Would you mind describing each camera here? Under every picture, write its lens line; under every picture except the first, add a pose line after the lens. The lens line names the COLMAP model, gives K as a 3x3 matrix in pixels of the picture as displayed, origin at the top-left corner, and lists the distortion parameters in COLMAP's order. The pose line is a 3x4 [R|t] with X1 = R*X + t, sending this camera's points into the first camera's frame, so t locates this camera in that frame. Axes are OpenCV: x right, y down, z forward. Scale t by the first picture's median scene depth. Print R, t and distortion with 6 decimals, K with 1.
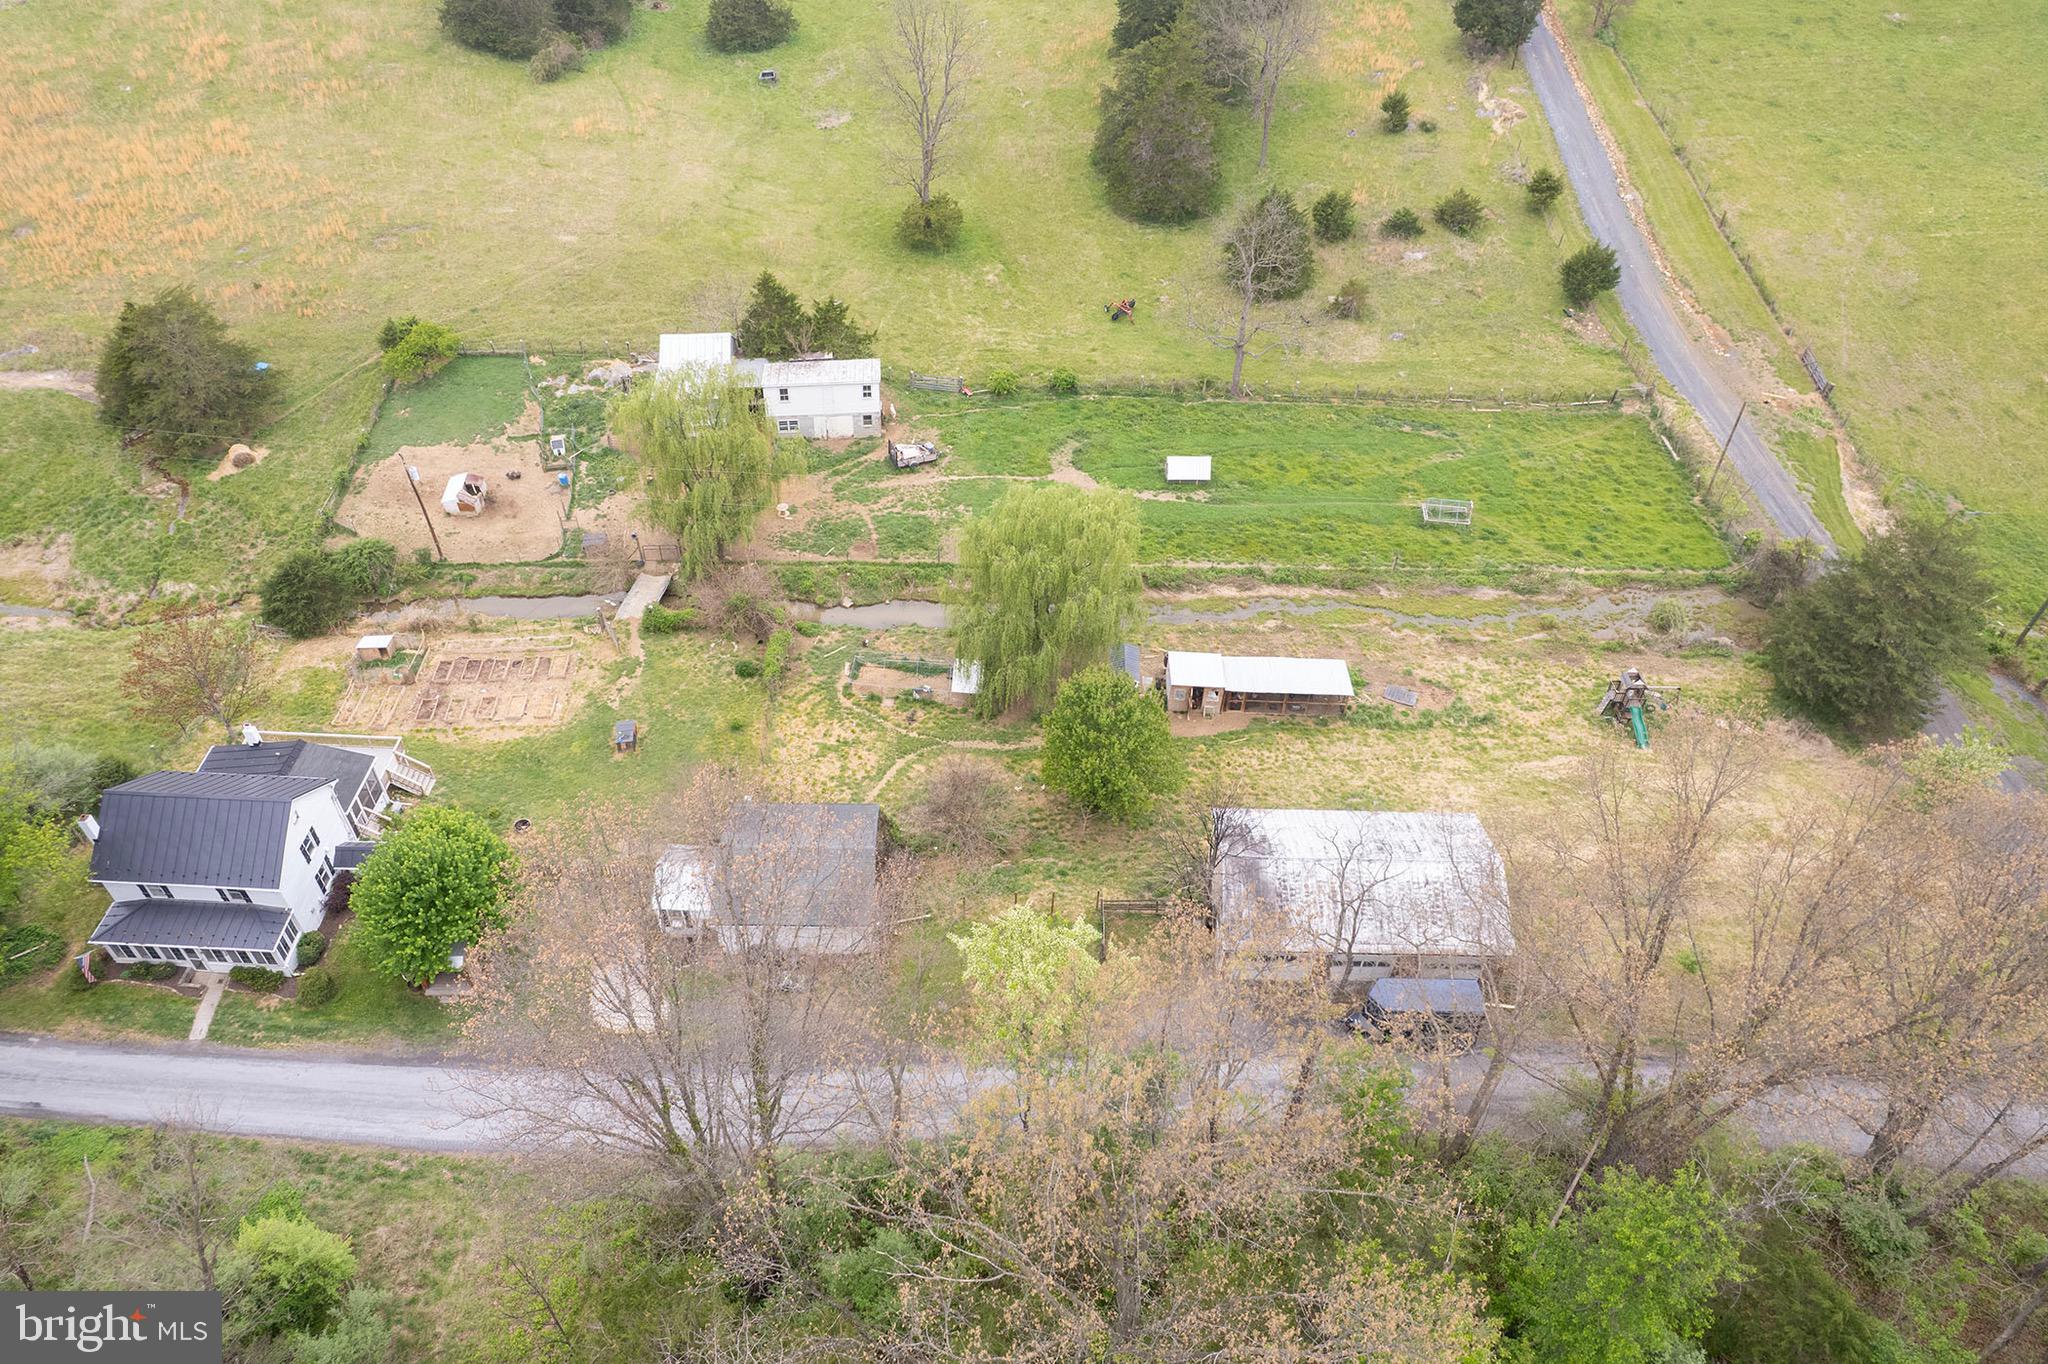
lens RADIAL K [[1260.3, 0, 969.7], [0, 1260.3, 768.3], [0, 0, 1]] dist [-0.053875, 0.027260]
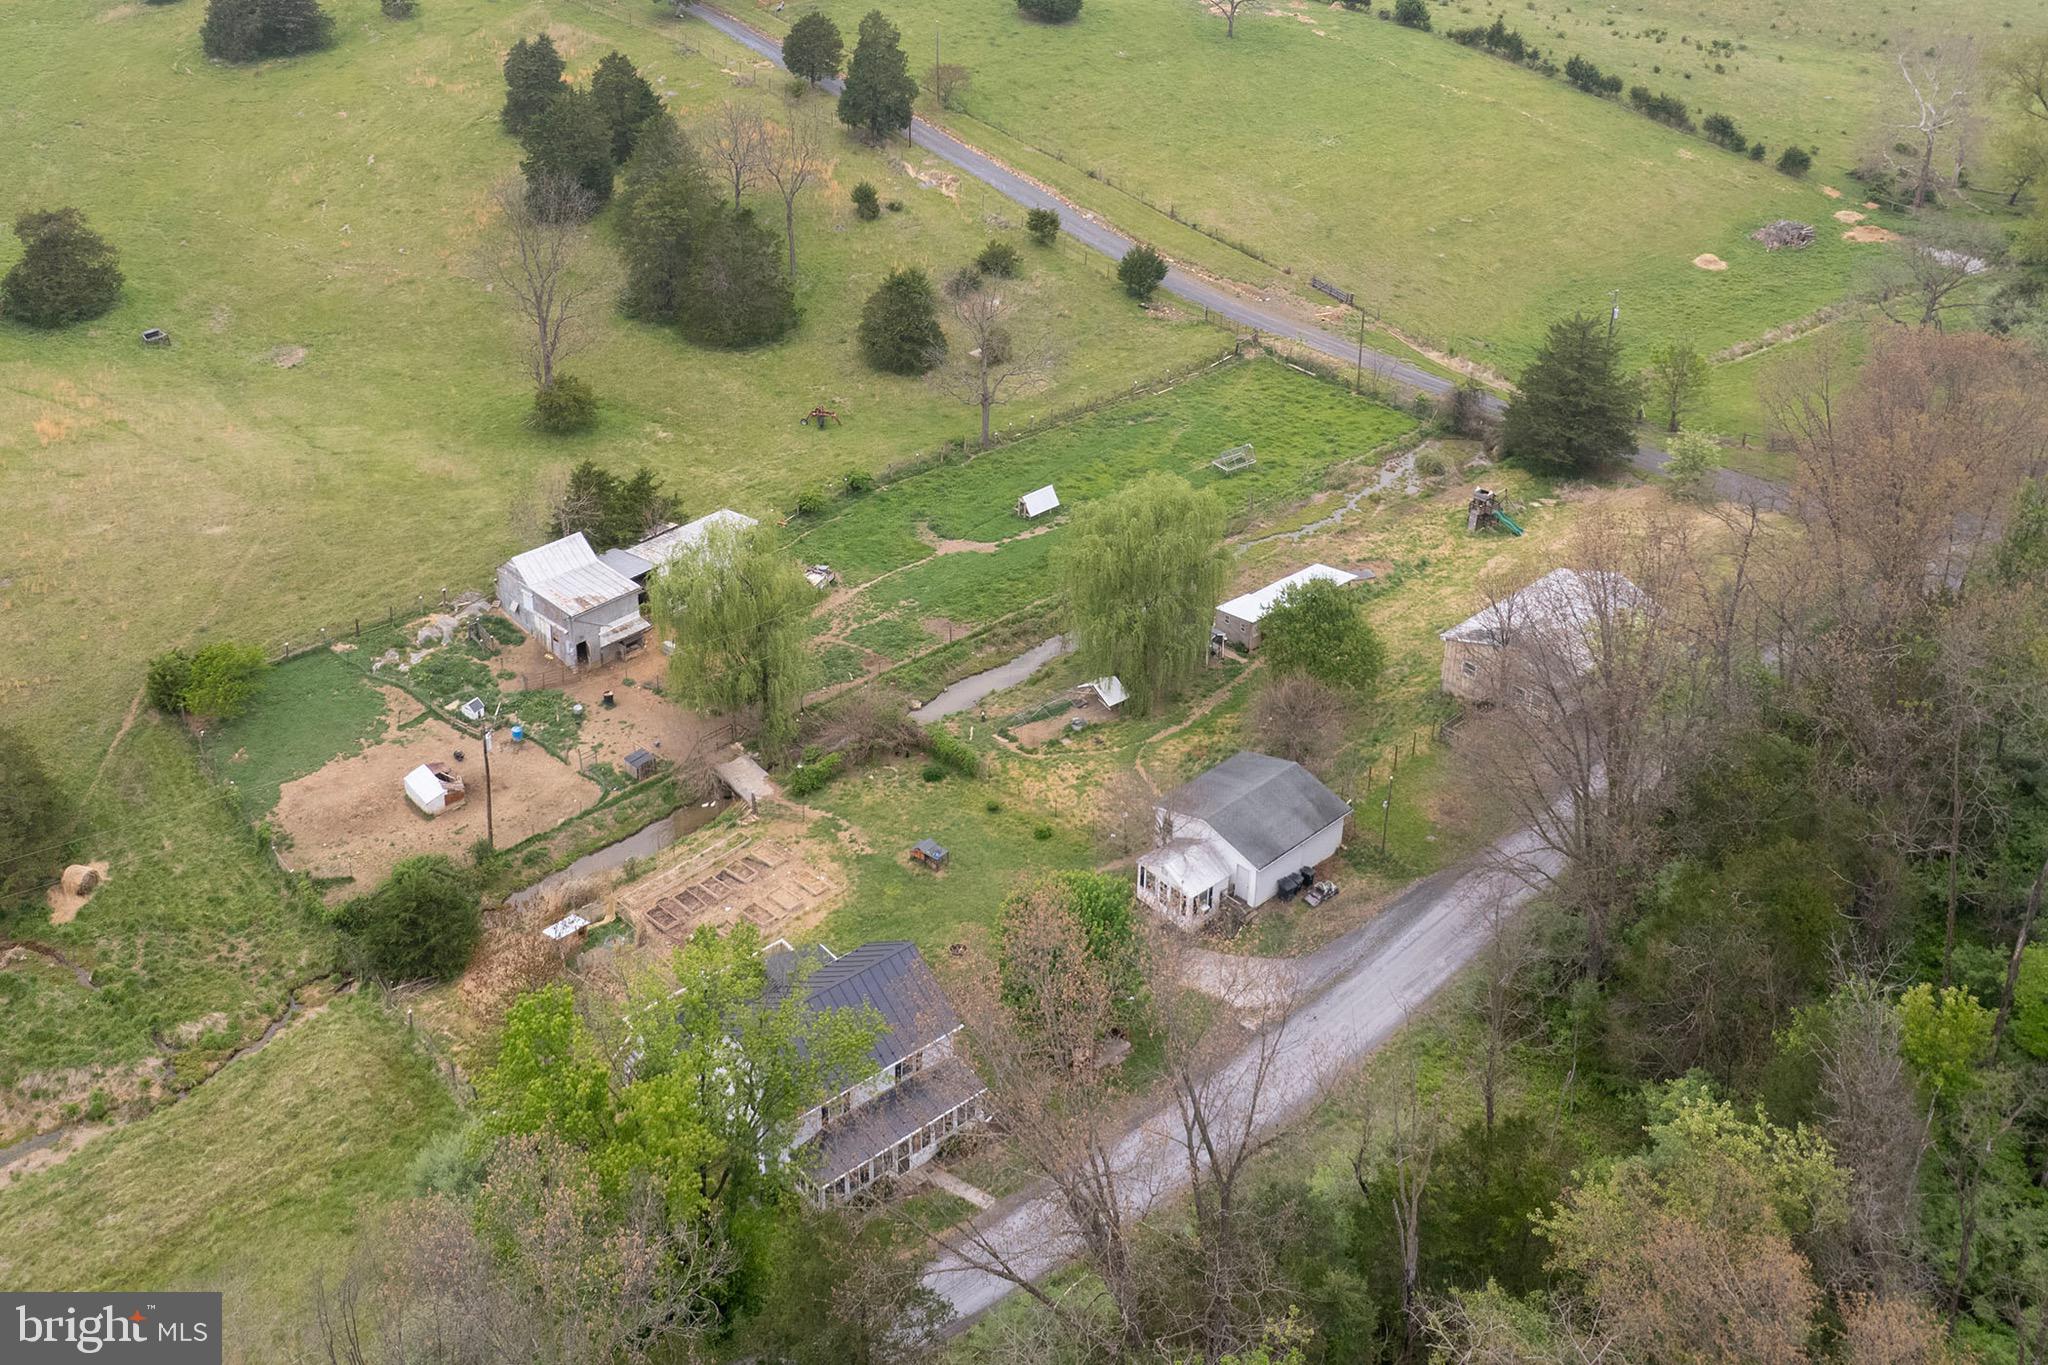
lens RADIAL K [[1740.8, 0, 1024.0], [0, 1740.8, 682.5], [0, 0, 1]] dist [-0.049513, -0.003134]
pose [[0.718399, -0.360603, 0.594868, -0.745113], [0.504044, 0.859195, -0.087879, 0.010408], [-0.479418, 0.362972, 0.799005, -0.092873]]
